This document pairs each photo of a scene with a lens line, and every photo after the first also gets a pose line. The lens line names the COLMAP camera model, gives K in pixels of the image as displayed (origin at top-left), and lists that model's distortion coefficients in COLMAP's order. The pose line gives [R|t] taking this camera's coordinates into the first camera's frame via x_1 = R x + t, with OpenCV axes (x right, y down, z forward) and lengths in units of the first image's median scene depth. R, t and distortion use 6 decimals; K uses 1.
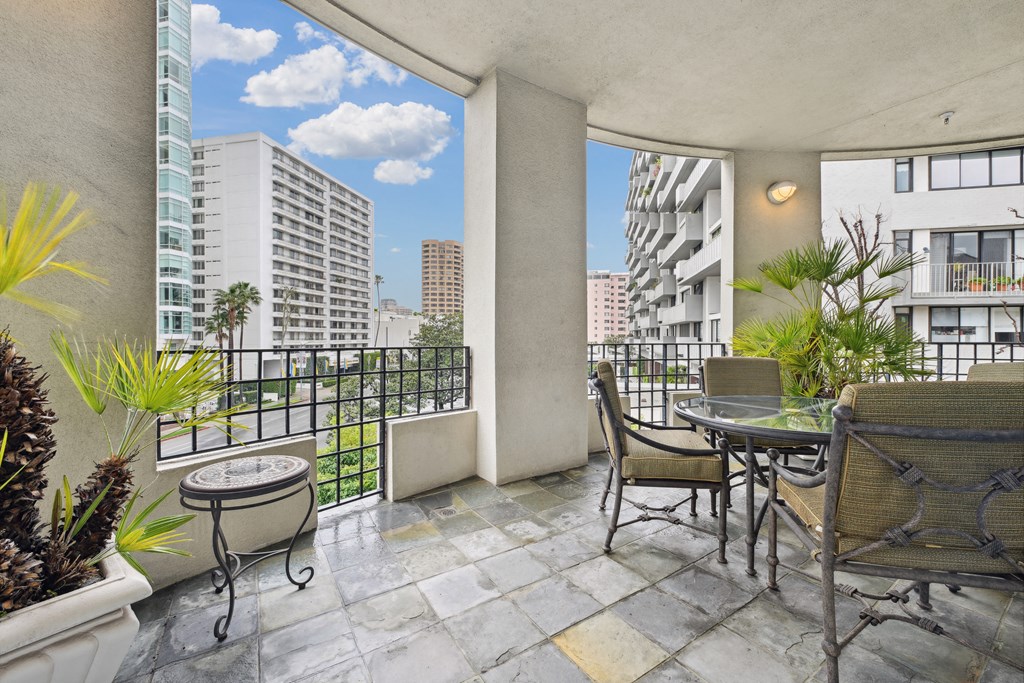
lens RADIAL K [[411.5, 0, 513.9], [0, 411.5, 341.0], [0, 0, 1]] dist [0.017650, -0.000156]
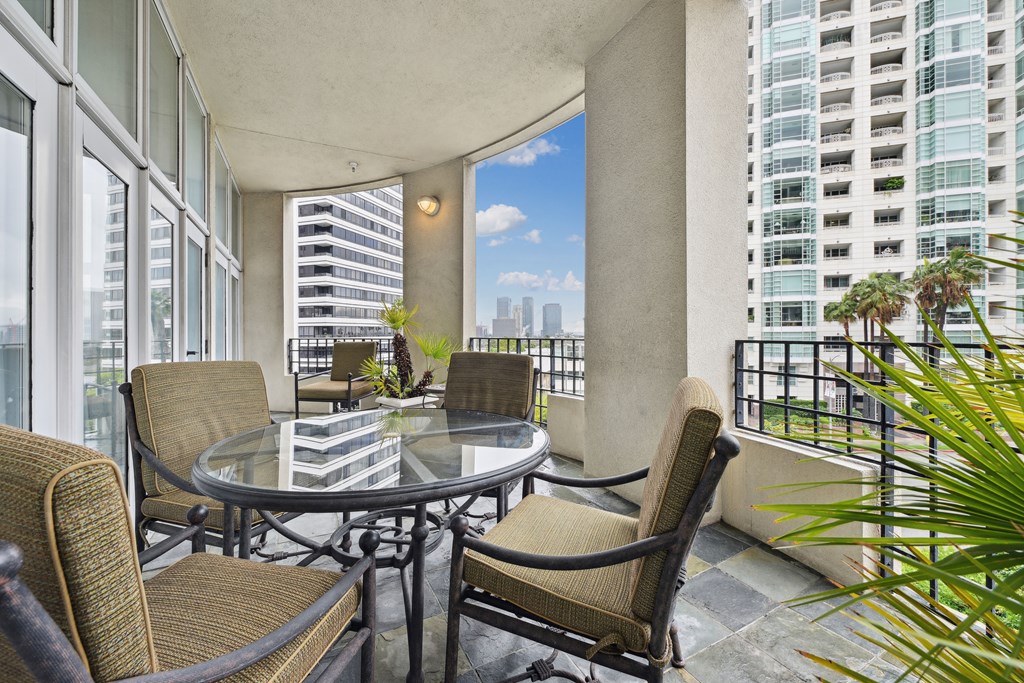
lens RADIAL K [[411.5, 0, 512.8], [0, 411.5, 337.1], [0, 0, 1]] dist [0.017650, -0.000156]
pose [[-0.120827, 0.008081, -0.992641, 0.913686], [0.002792, 0.999966, 0.007801, -0.001896], [0.992670, -0.001829, -0.120845, 0.882355]]
